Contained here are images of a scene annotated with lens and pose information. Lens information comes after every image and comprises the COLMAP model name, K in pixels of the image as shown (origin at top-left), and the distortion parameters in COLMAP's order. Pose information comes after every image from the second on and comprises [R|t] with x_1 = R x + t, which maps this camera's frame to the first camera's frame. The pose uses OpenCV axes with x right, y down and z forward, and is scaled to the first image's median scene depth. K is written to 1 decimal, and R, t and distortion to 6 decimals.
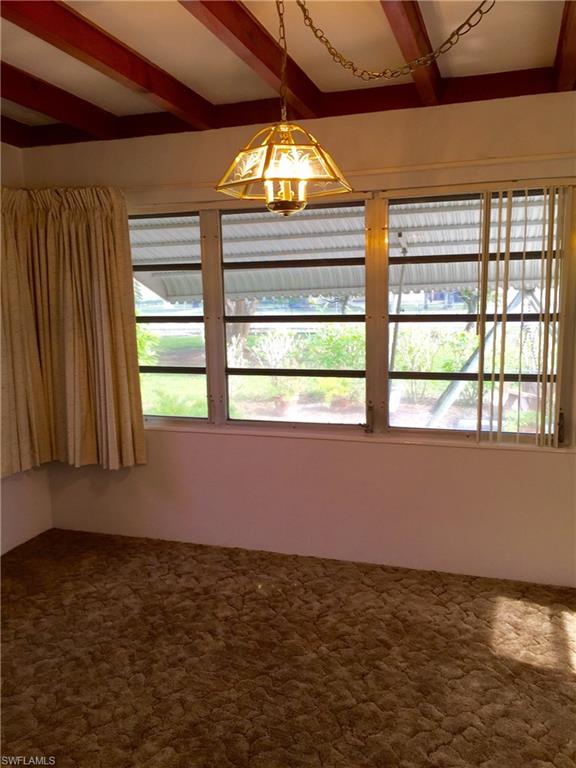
lens RADIAL K [[652.2, 0, 290.0], [0, 652.2, 381.9], [0, 0, 1]] dist [0.083311, -0.107915]
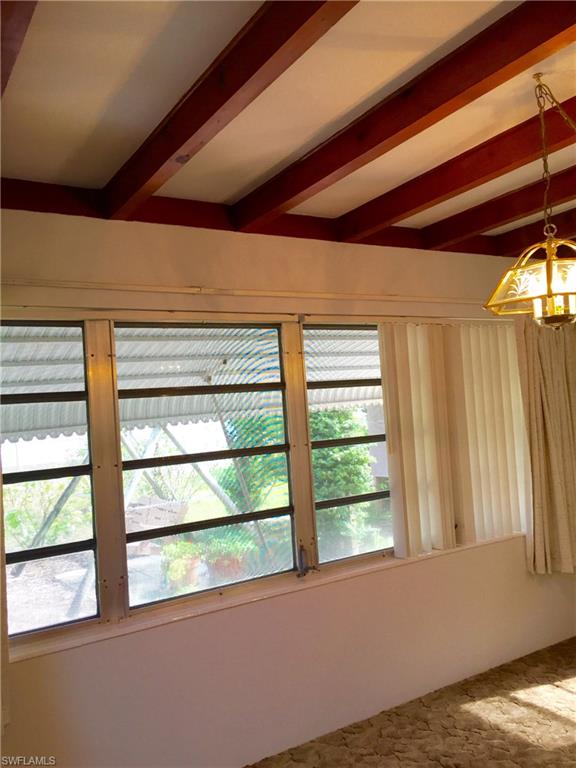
lens RADIAL K [[652.2, 0, 295.1], [0, 652.2, 384.1], [0, 0, 1]] dist [0.083311, -0.107915]
pose [[0.635610, 0.001847, 0.772008, -0.597377], [0.161977, 0.977420, -0.135697, -0.060470], [-0.754827, 0.211298, 0.620959, 0.421640]]
